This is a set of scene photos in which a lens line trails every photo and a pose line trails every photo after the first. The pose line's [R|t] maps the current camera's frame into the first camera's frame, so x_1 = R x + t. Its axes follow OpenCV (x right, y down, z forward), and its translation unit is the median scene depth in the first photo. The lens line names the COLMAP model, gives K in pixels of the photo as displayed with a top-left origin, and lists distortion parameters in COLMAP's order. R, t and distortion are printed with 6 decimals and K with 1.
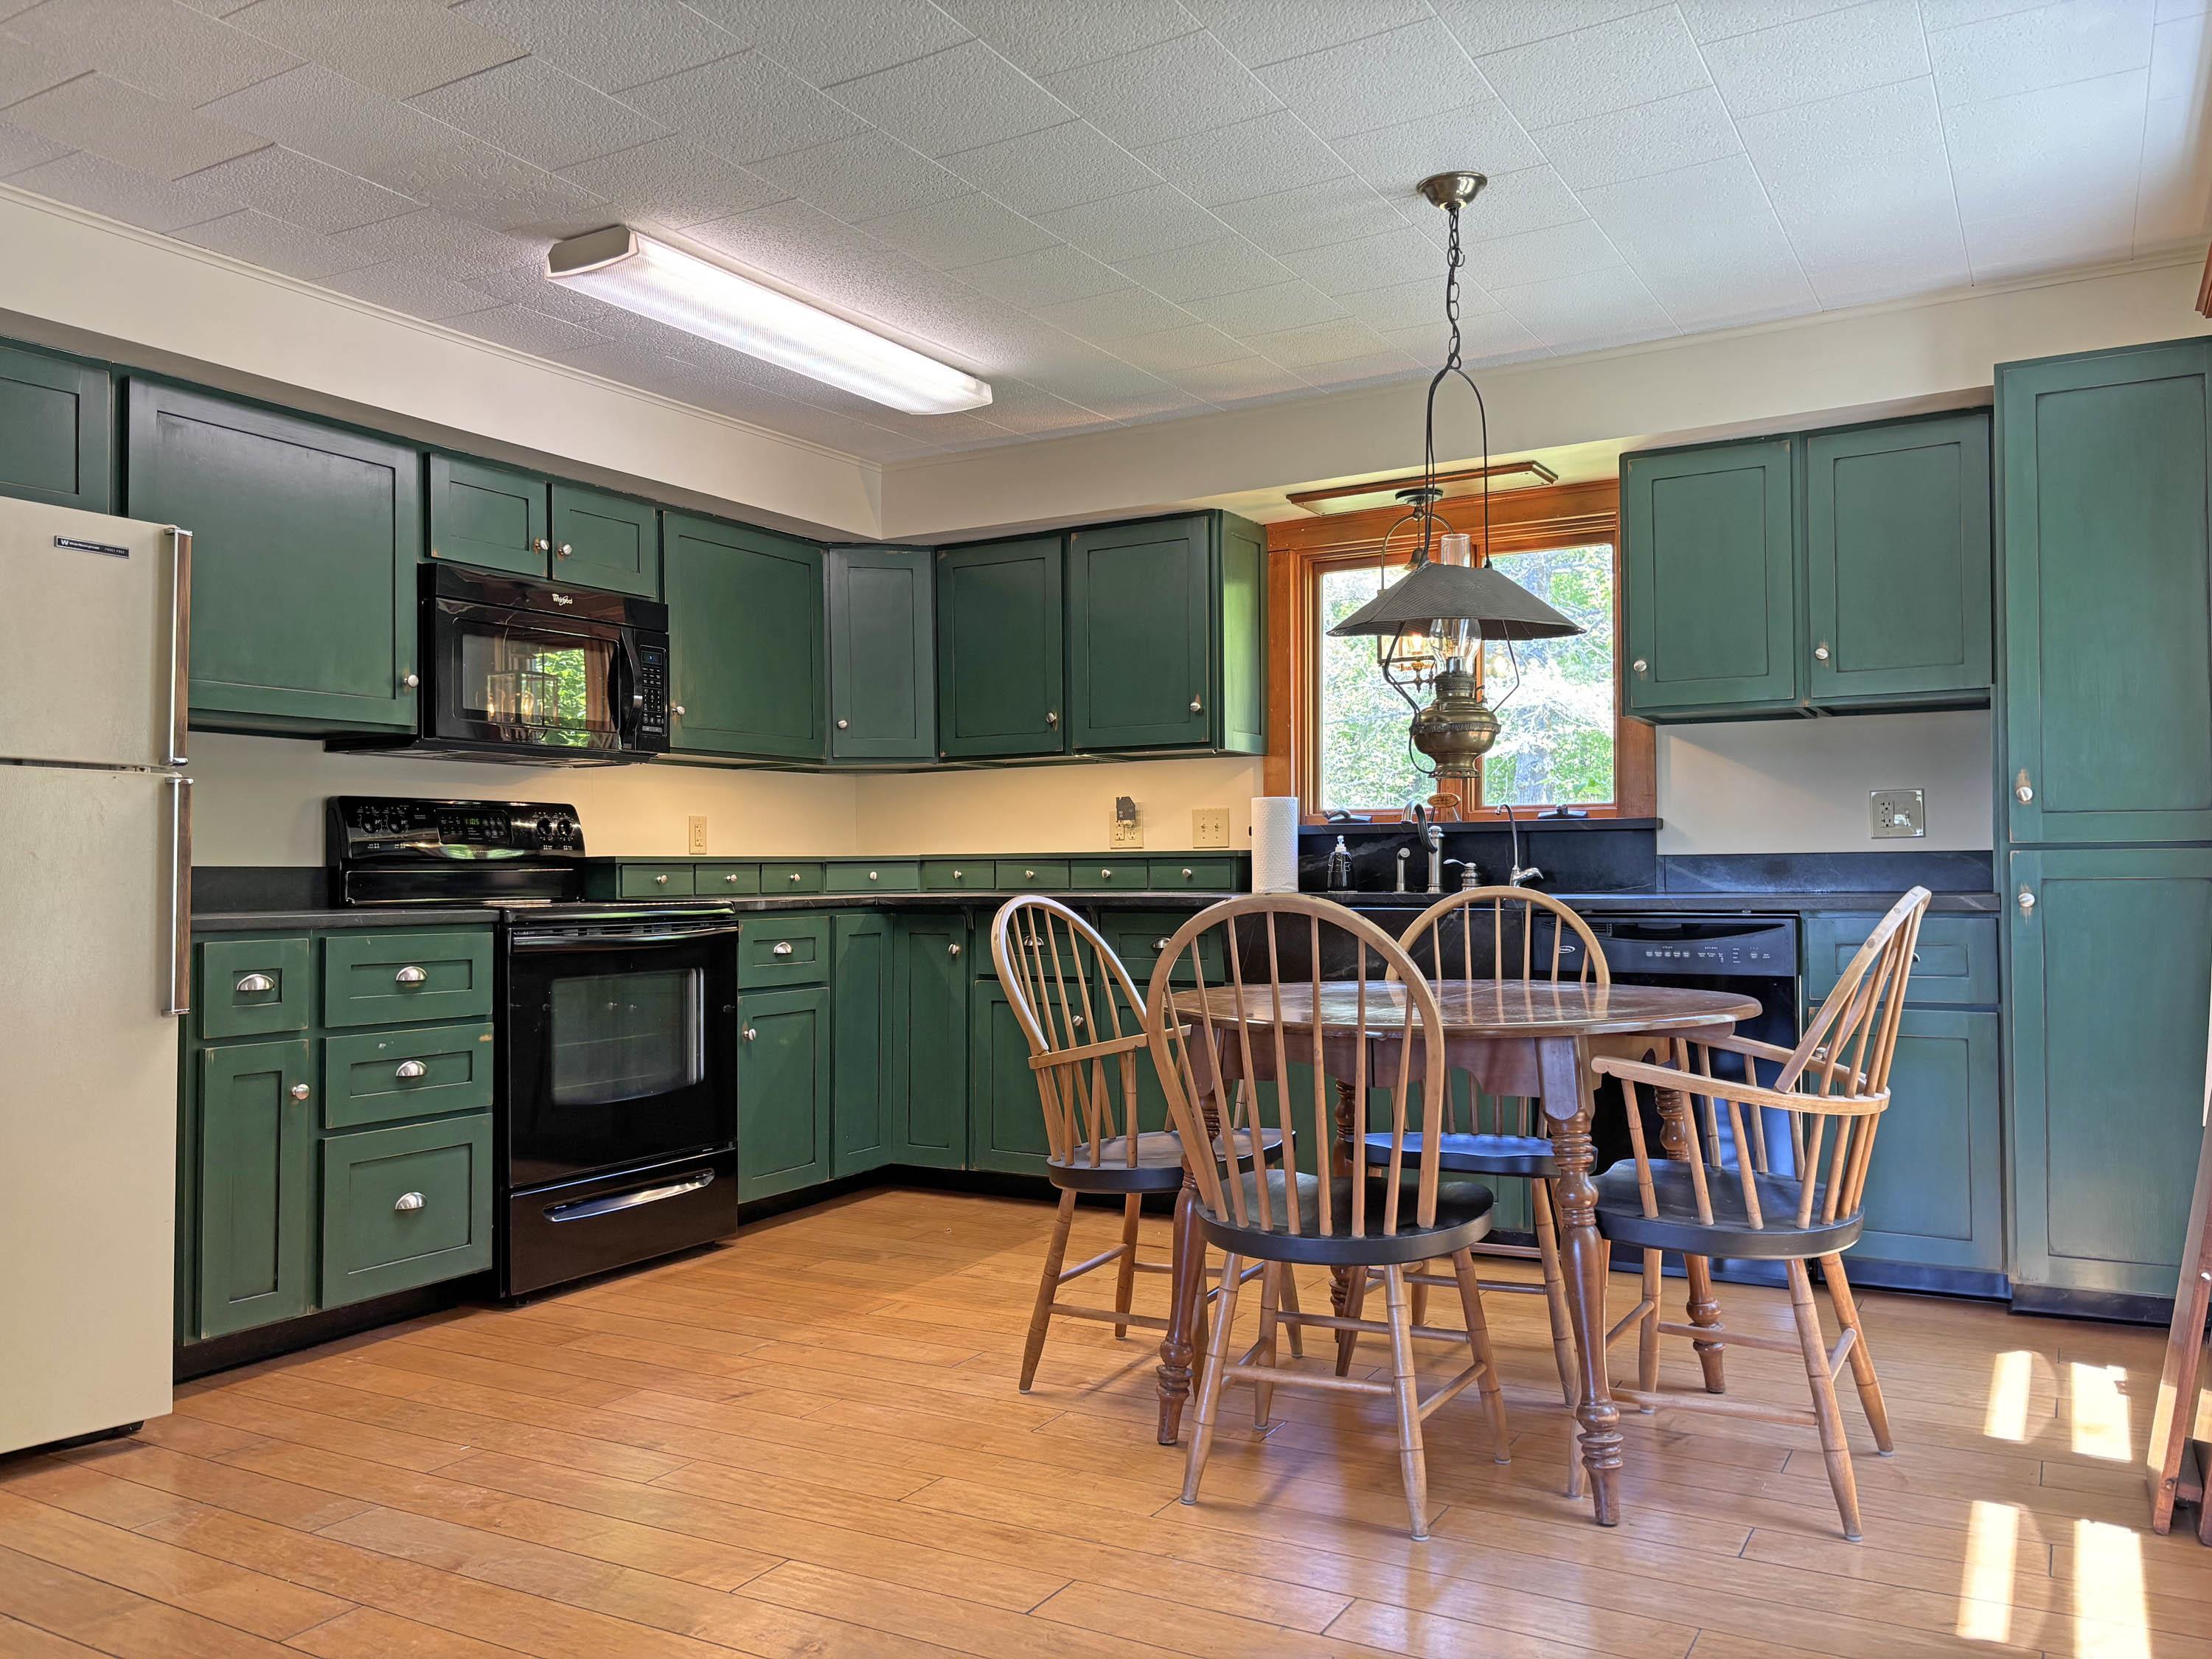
lens RADIAL K [[1652.9, 0, 1098.1], [0, 1652.9, 819.4], [0, 0, 1]] dist [0.030083, 0.002839]
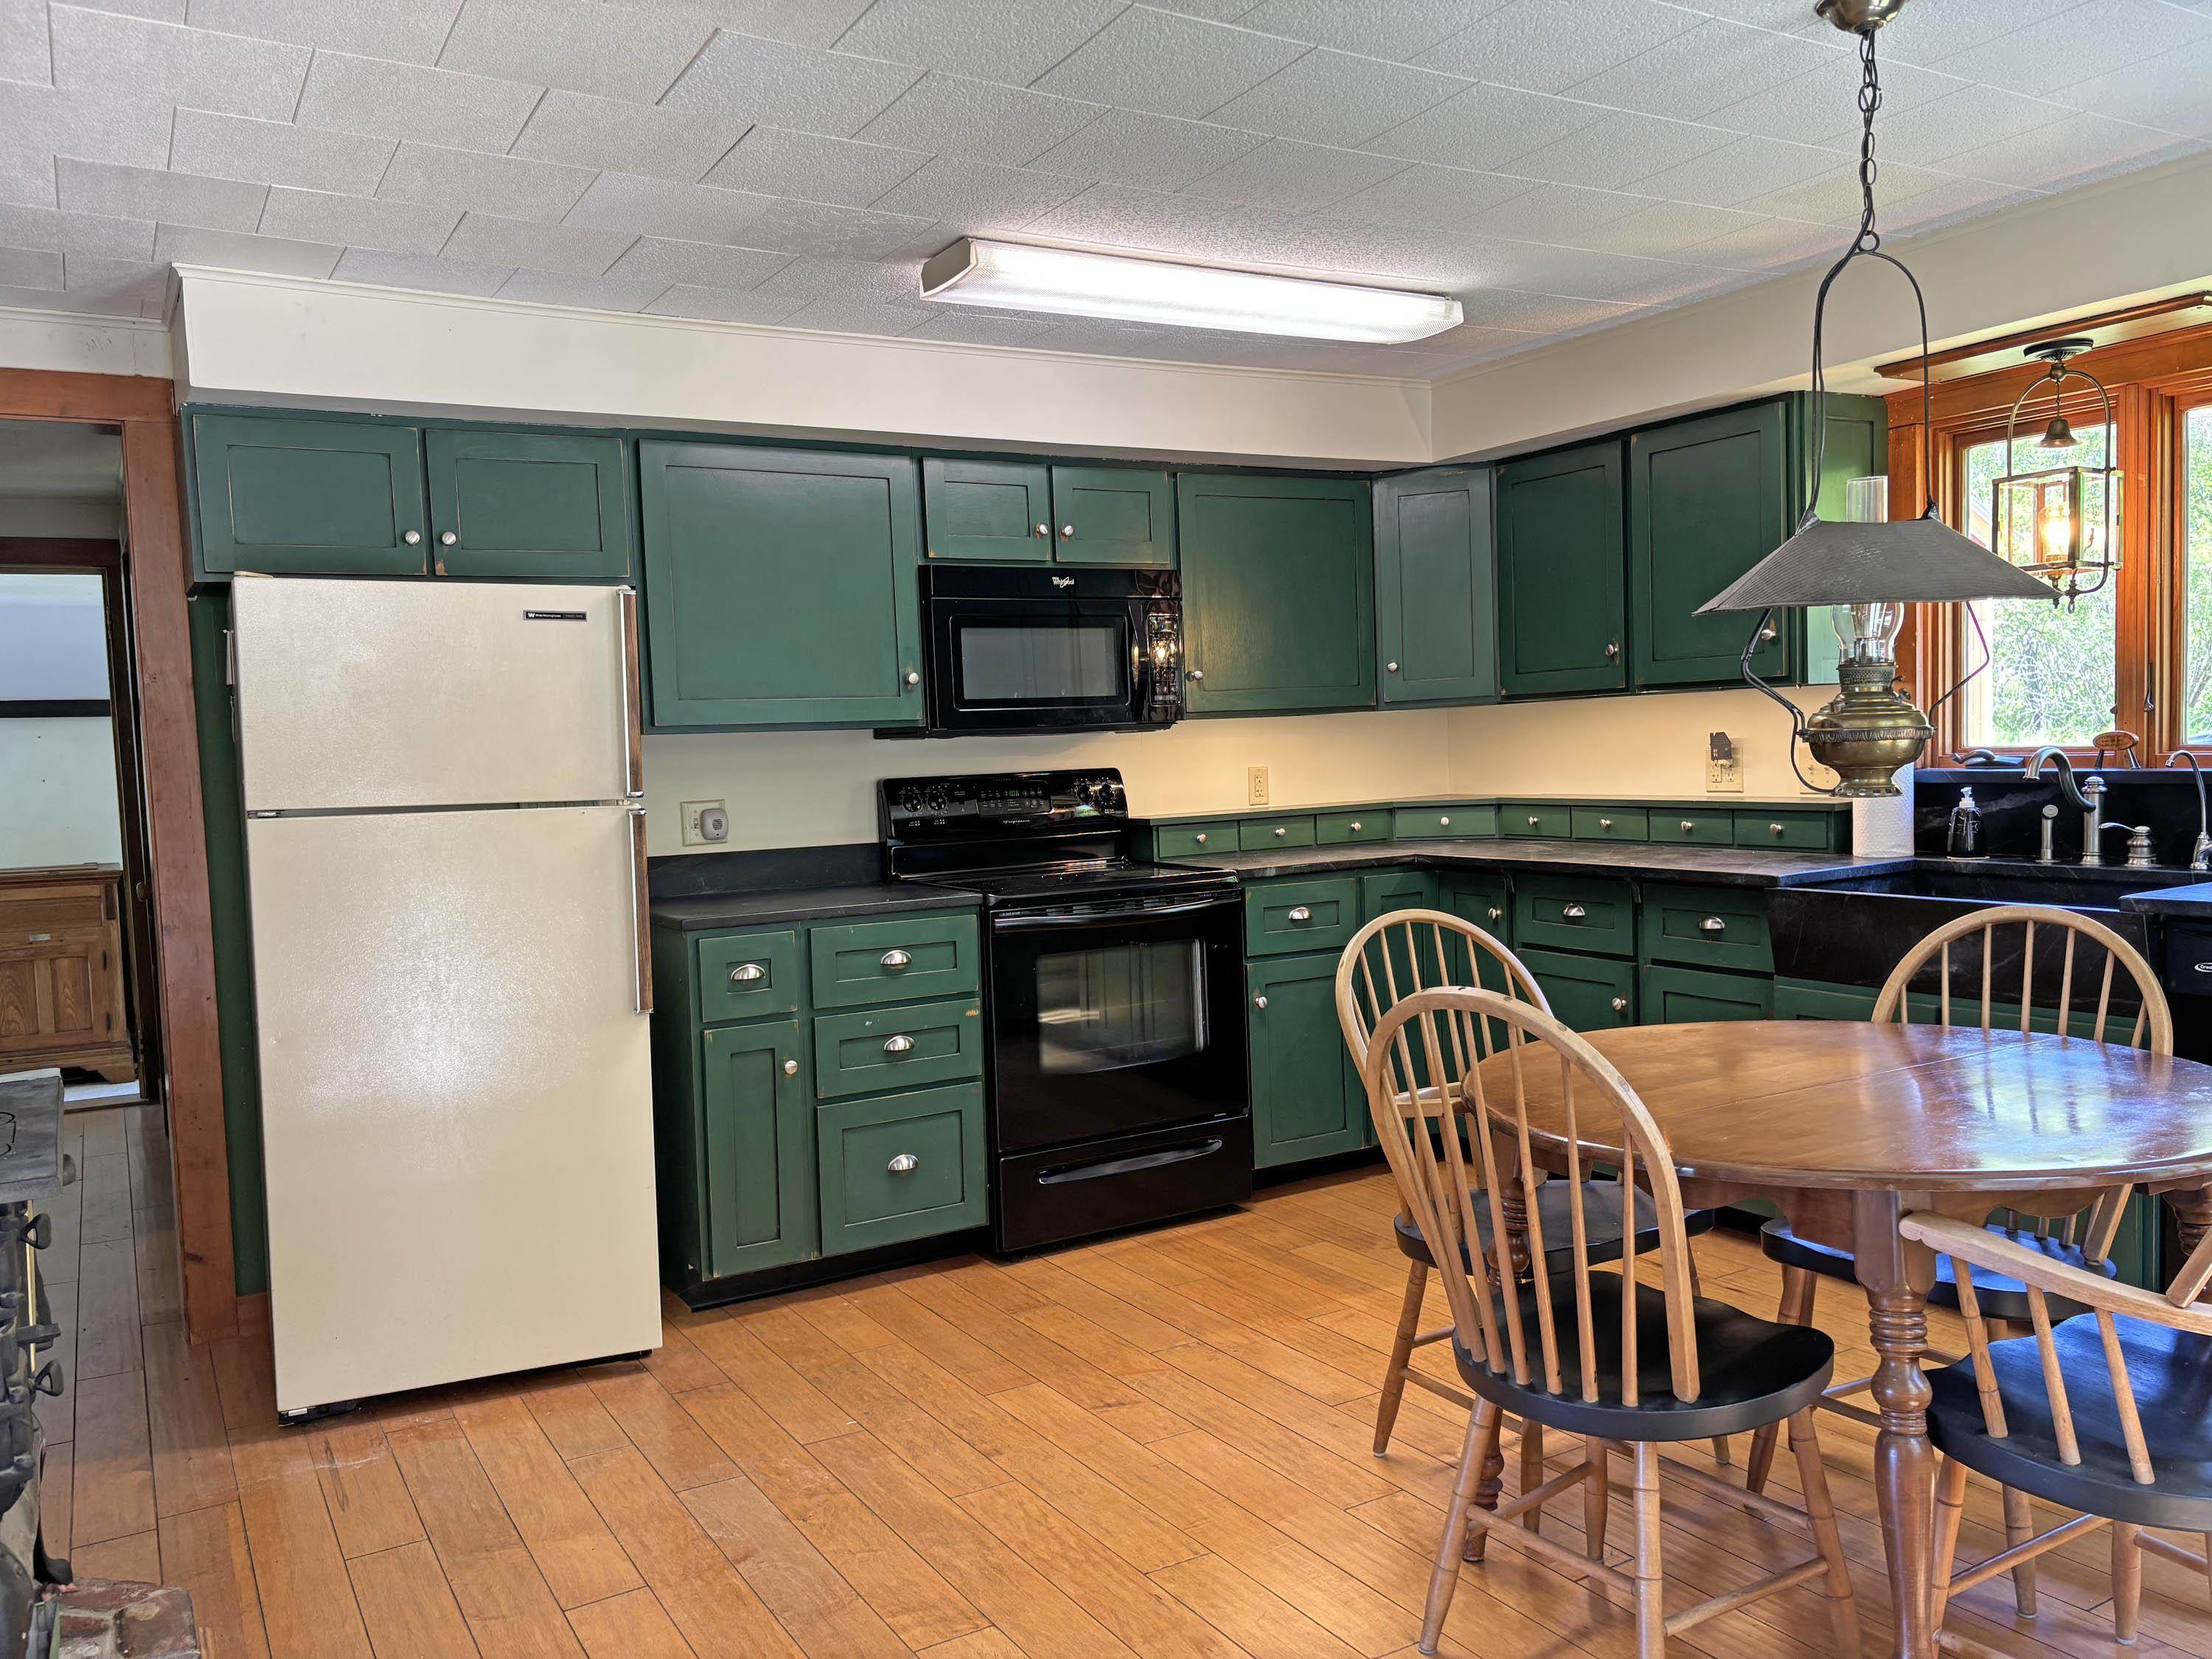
lens RADIAL K [[1652.3, 0, 1106.0], [0, 1652.3, 829.5], [0, 0, 1]] dist [0.109020, -0.168950]
pose [[0.876358, 0.001061, -0.481659, 0.209998], [0.044544, 0.995534, 0.083238, -0.067913], [0.479596, -0.094401, 0.872397, 0.110757]]
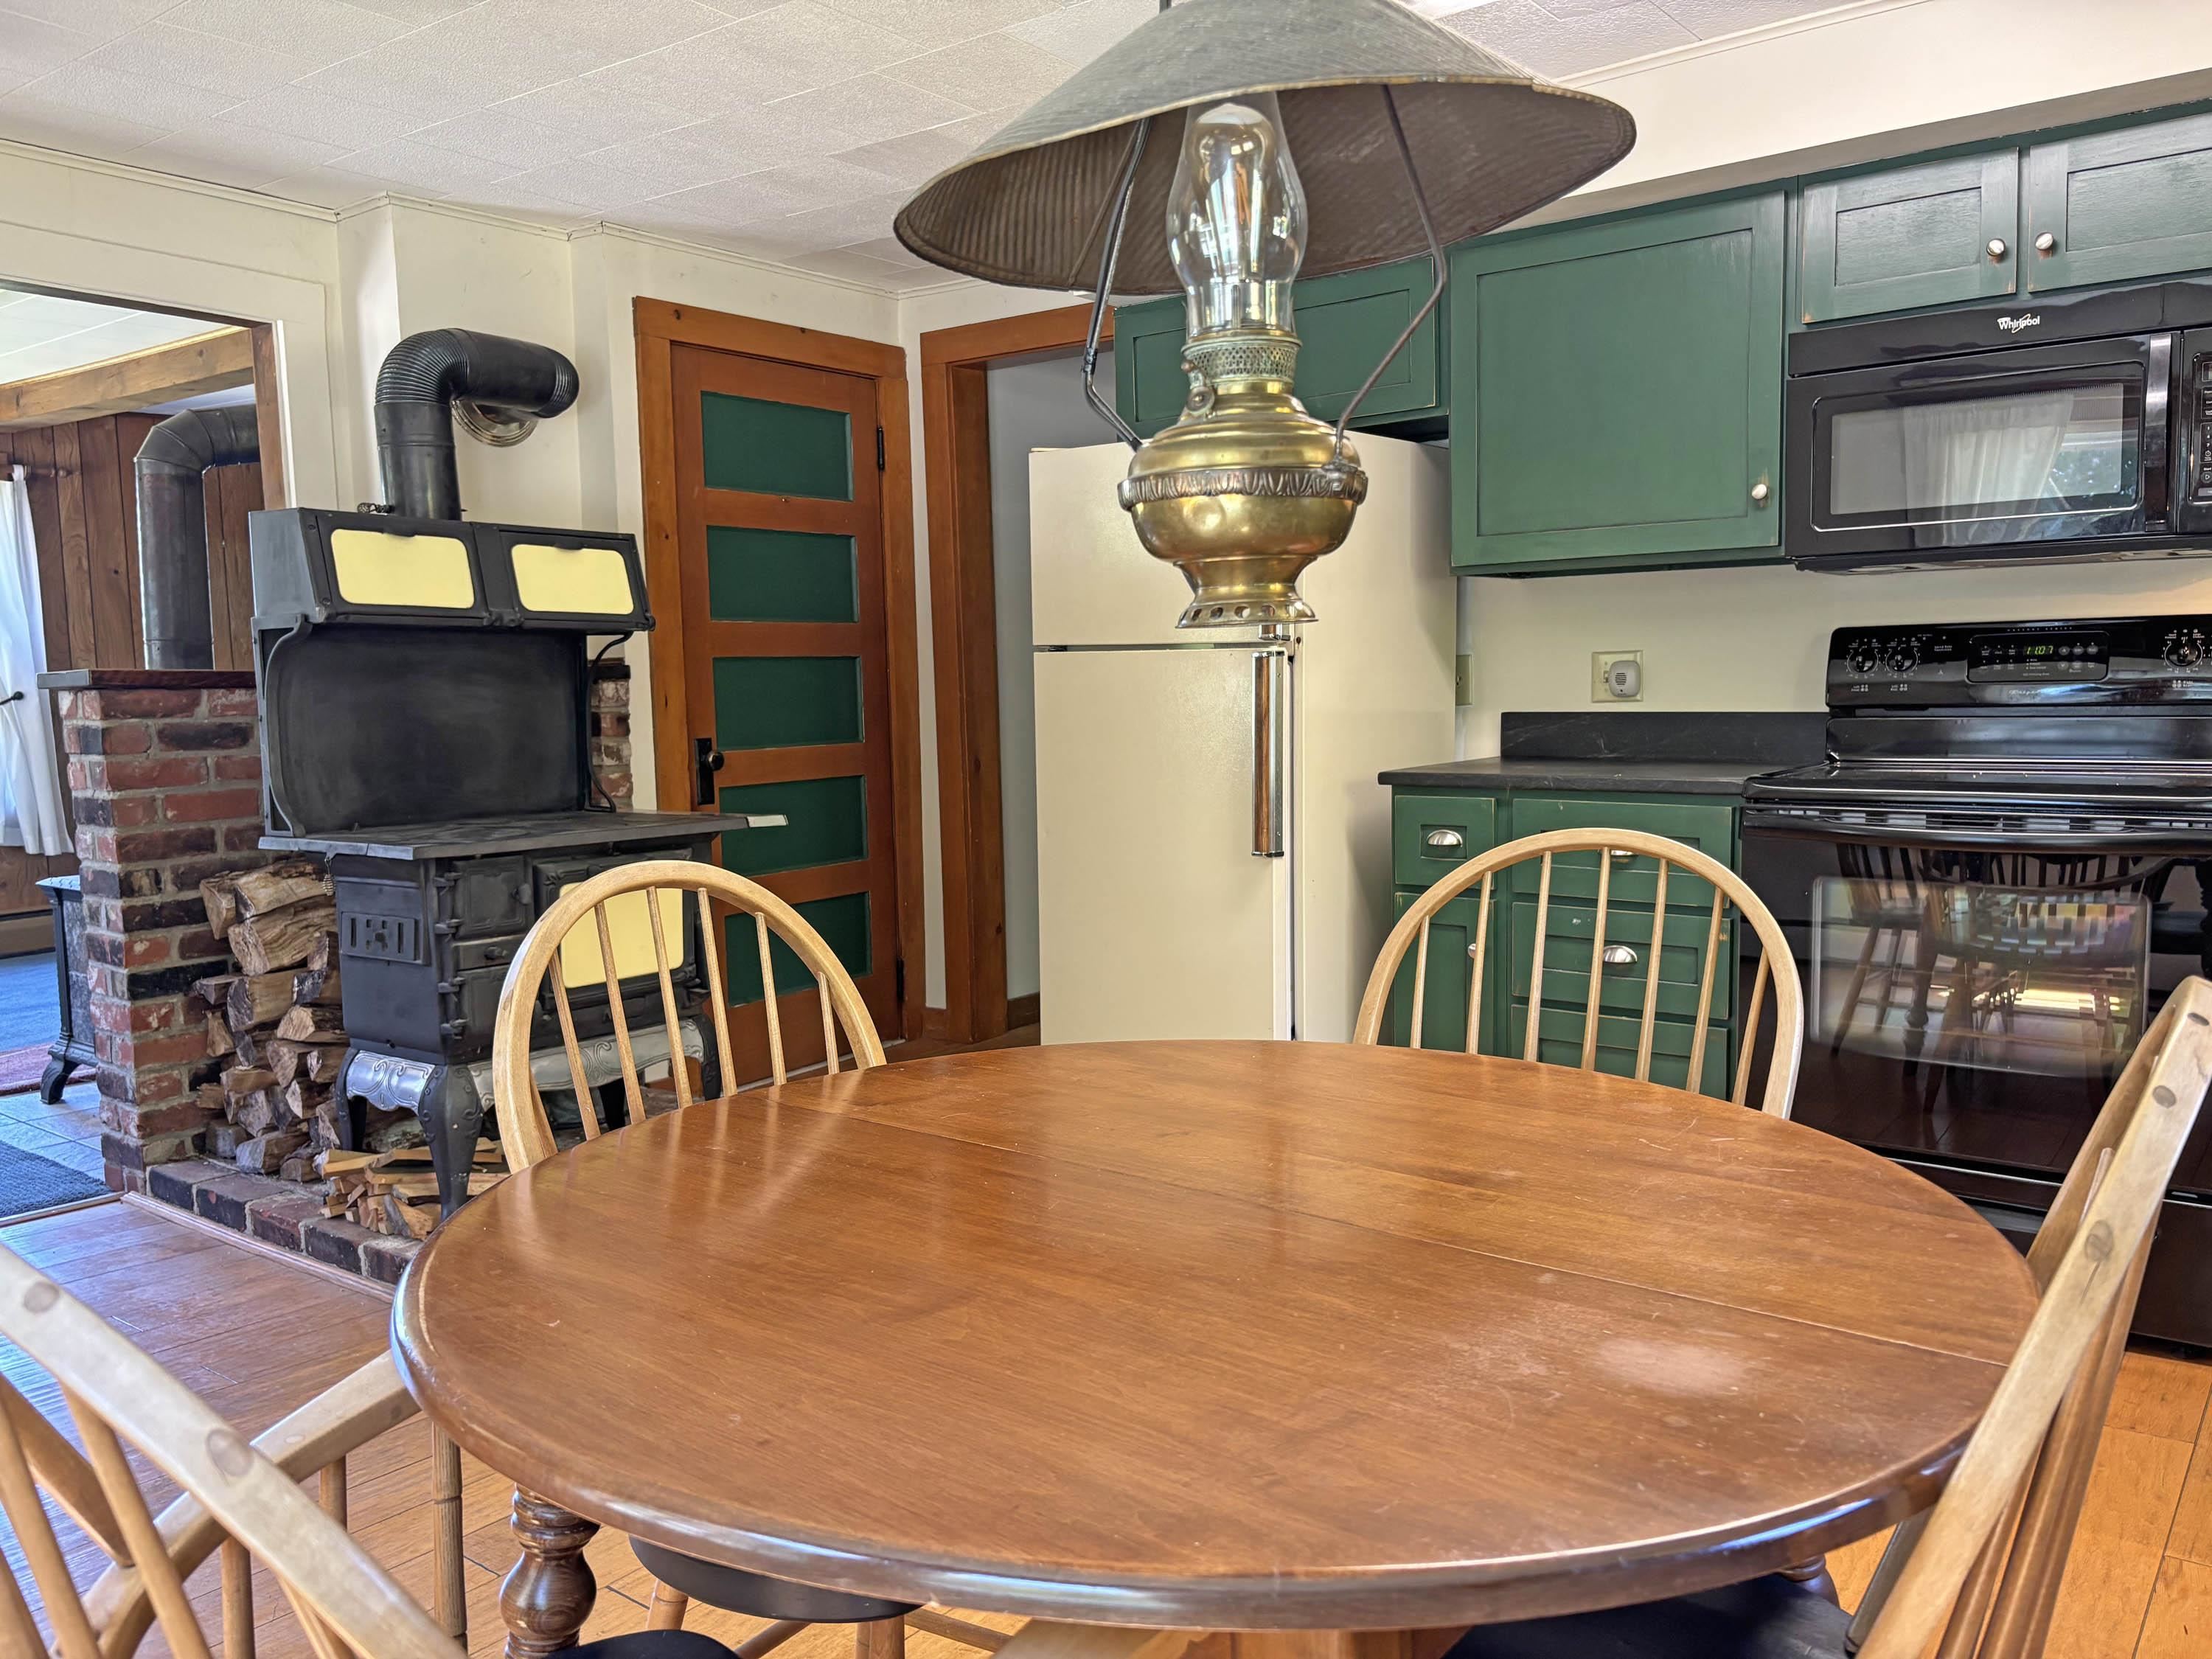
lens RADIAL K [[1652.3, 0, 1106.0], [0, 1652.3, 829.5], [0, 0, 1]] dist [0.109020, -0.168950]
pose [[-0.108470, 0.102786, -0.988772, 0.439249], [0.049993, 0.993946, 0.097840, -0.014475], [0.992842, -0.038819, -0.112952, 0.753079]]
